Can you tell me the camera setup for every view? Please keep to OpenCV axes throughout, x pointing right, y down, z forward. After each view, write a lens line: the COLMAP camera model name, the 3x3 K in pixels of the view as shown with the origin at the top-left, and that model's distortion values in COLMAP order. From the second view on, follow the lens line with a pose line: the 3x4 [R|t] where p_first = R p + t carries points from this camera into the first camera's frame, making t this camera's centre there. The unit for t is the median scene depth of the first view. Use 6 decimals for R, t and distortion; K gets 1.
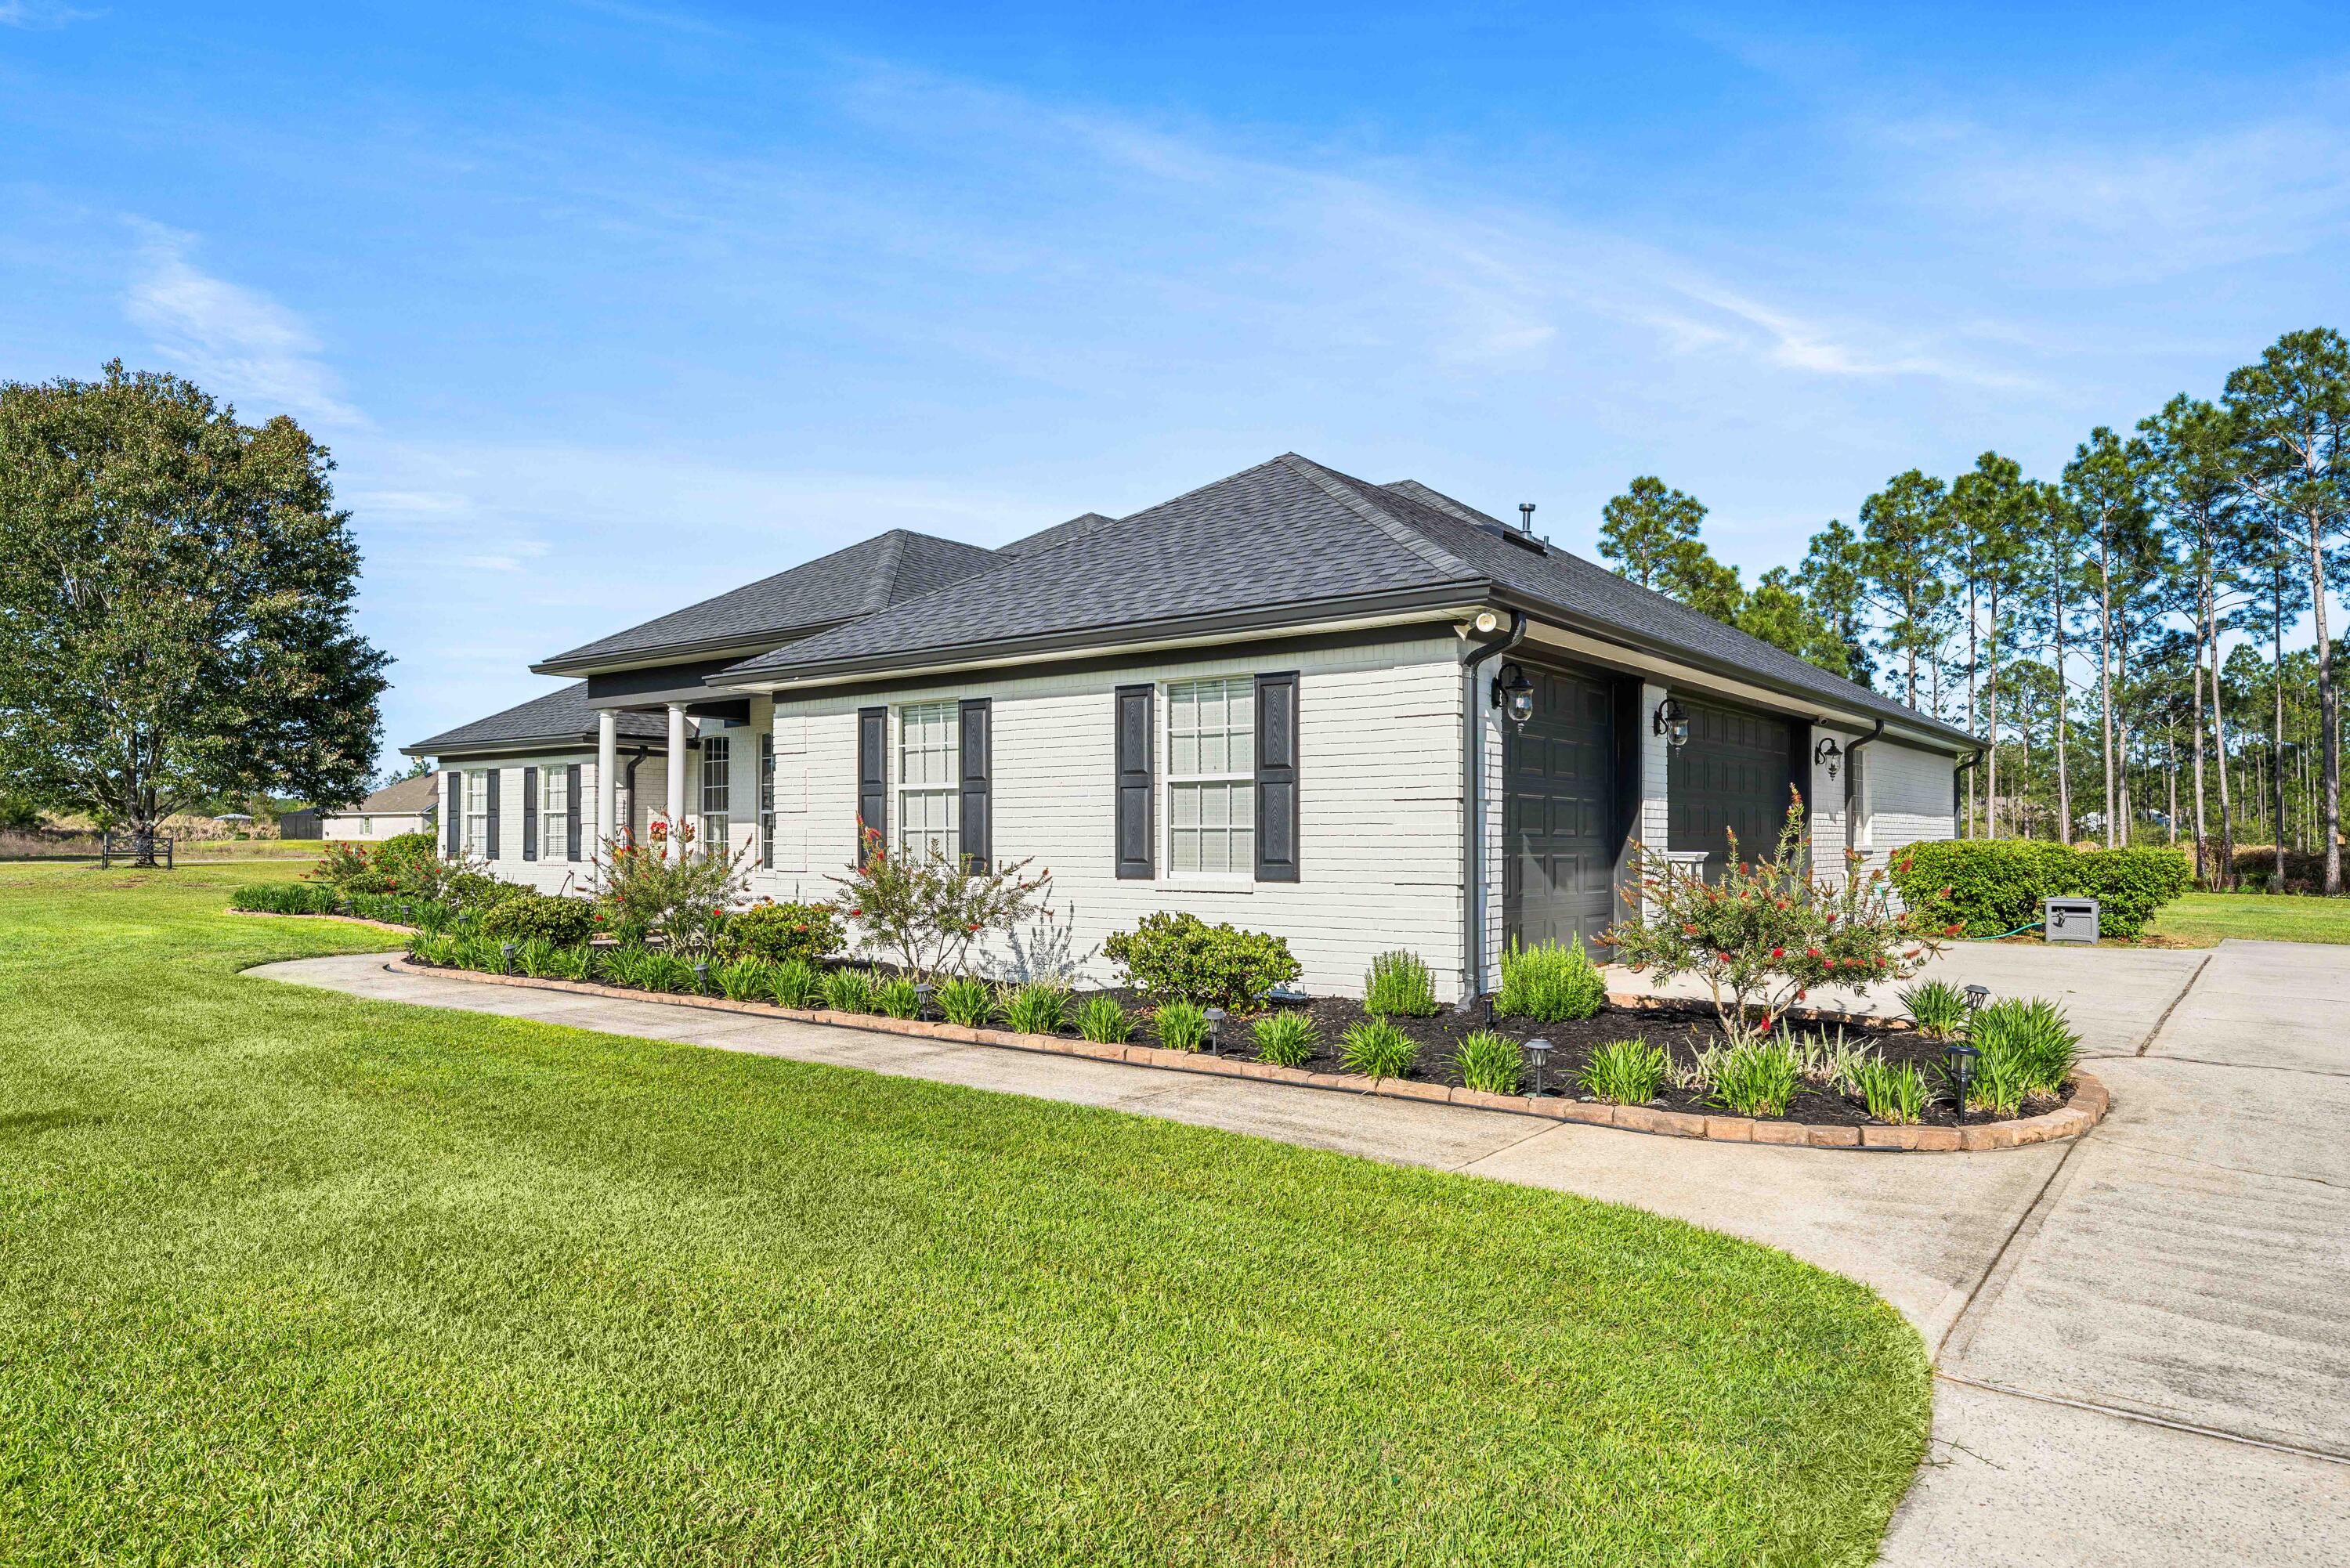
lens RADIAL K [[1424.2, 0, 1175.0], [0, 1424.2, 784.0], [0, 0, 1]] dist [0.001092, 0.002287]
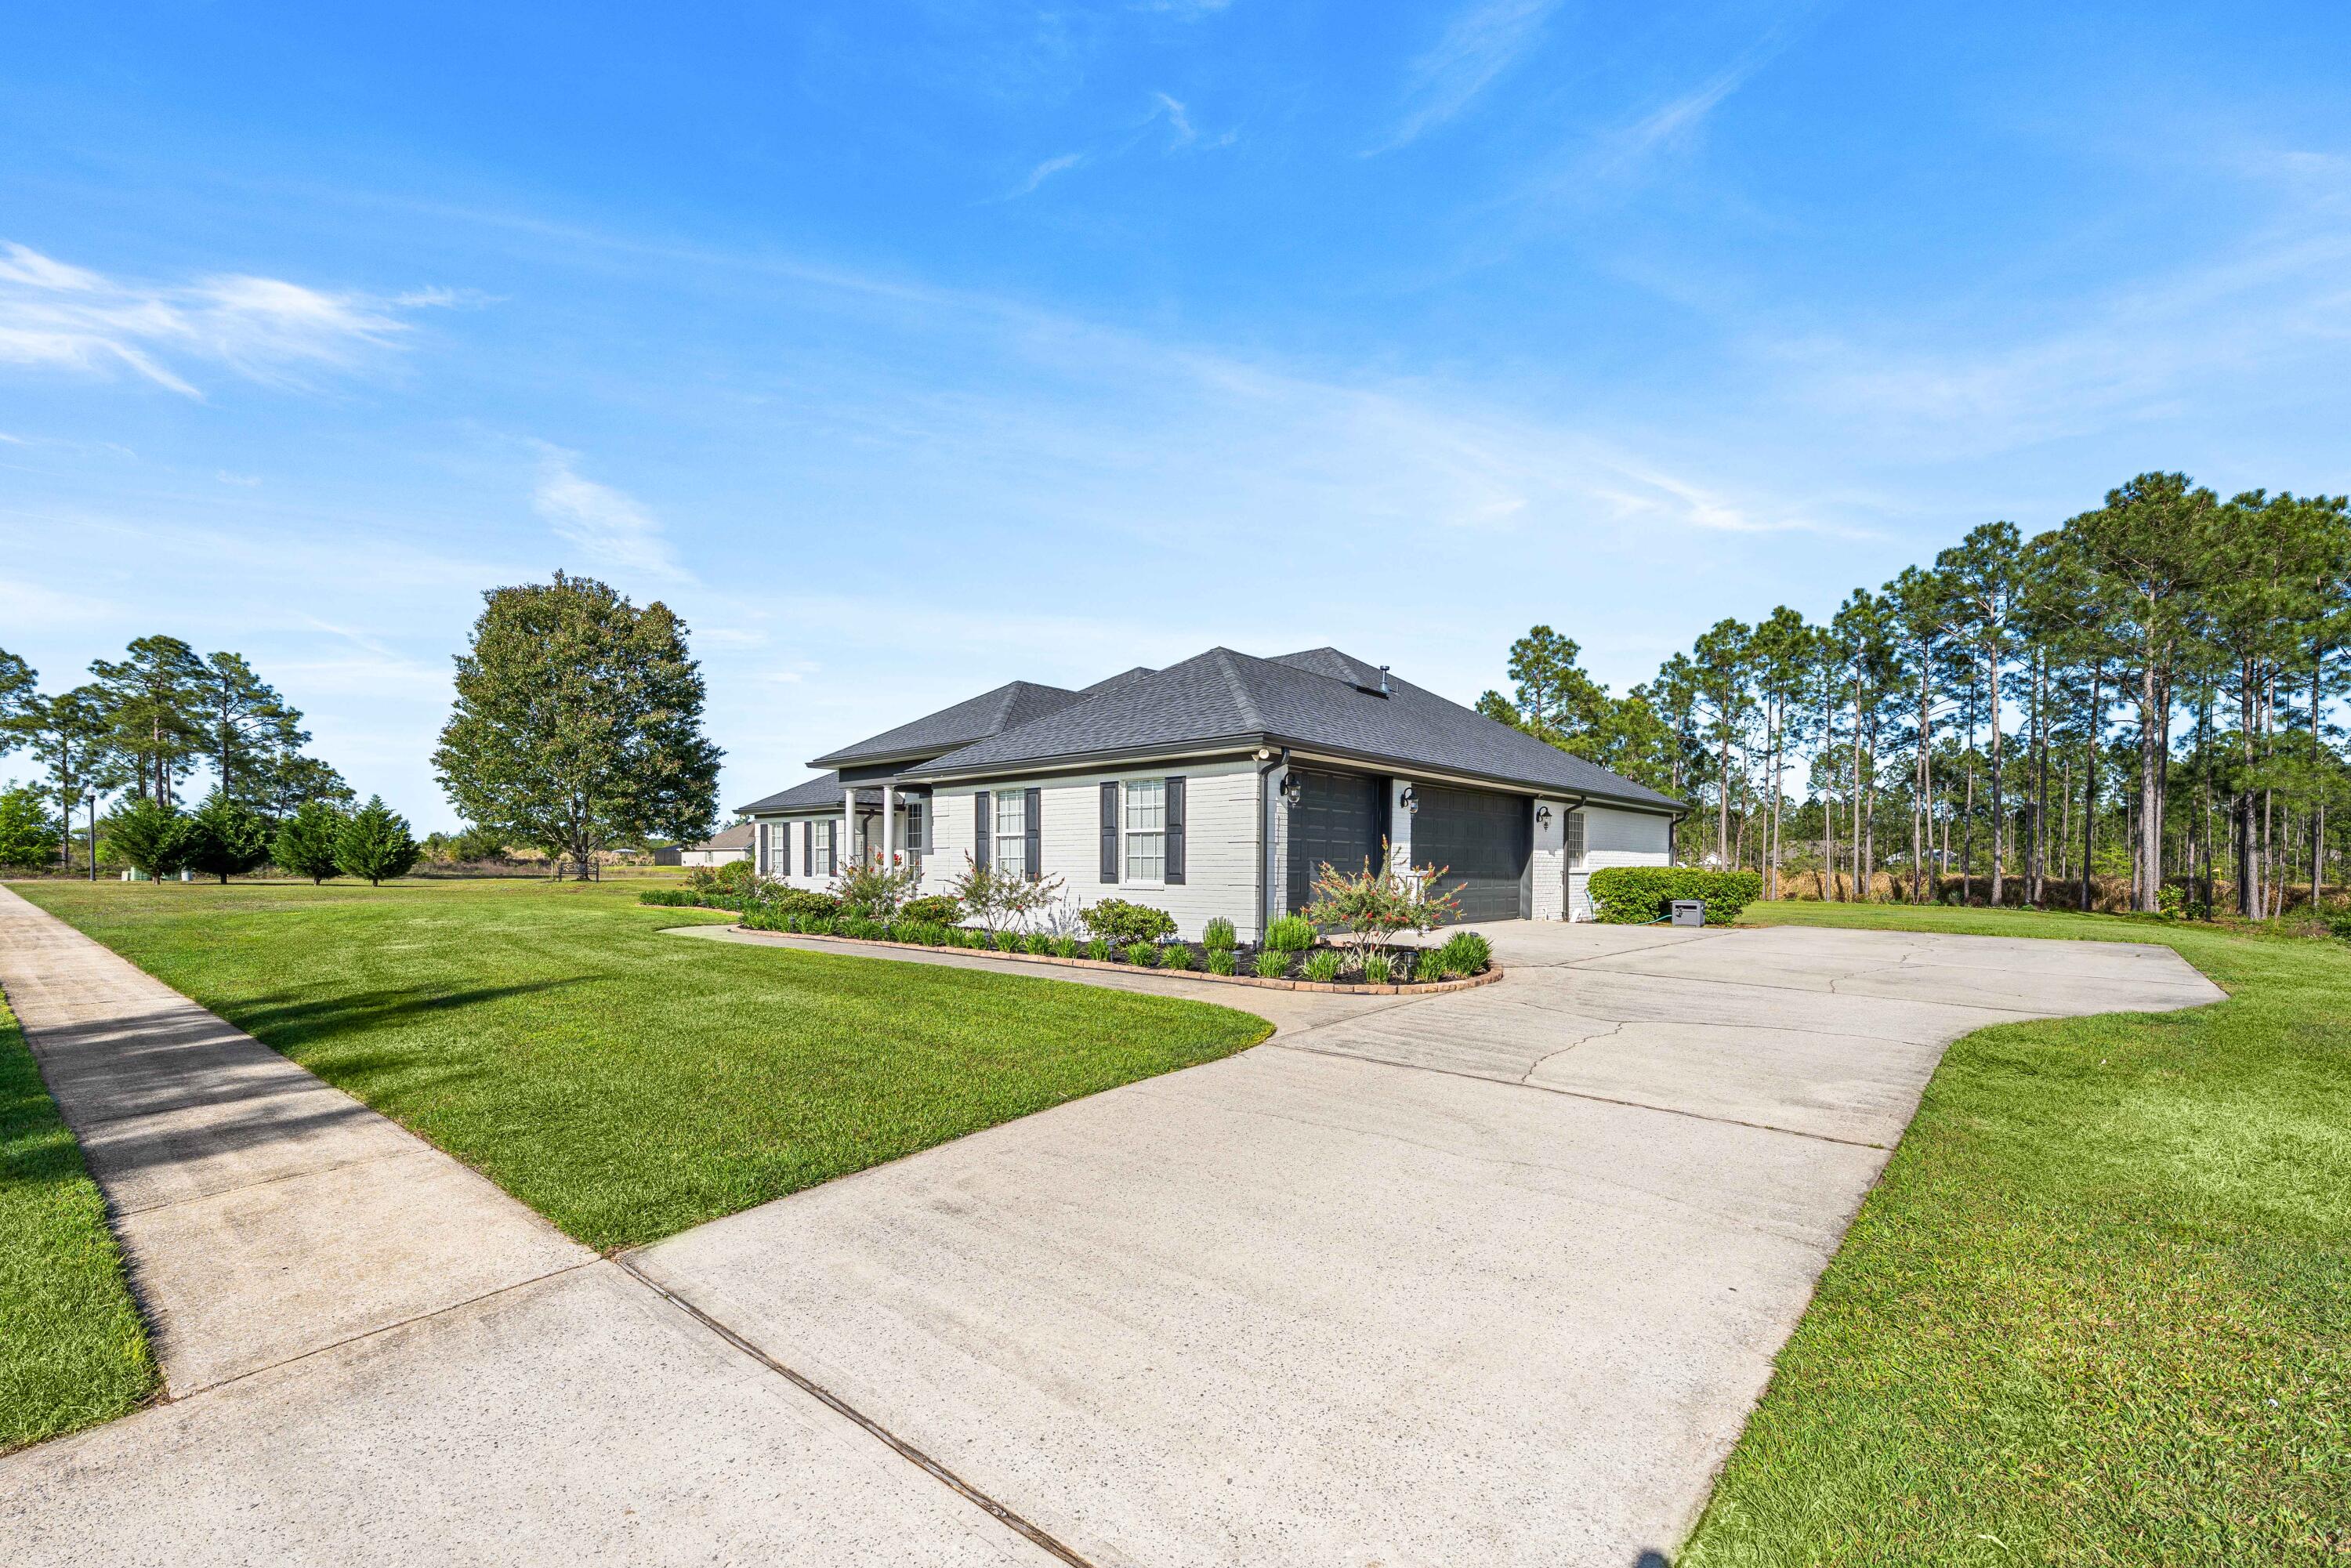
lens RADIAL K [[987.7, 0, 1200.3], [0, 987.7, 862.7], [0, 0, 1]] dist [-0.000568, -0.000123]
pose [[0.998567, 0.003563, -0.053400, 0.087787], [-0.001790, 0.999446, 0.033220, -0.002875], [0.053489, -0.033076, 0.998020, -0.170212]]
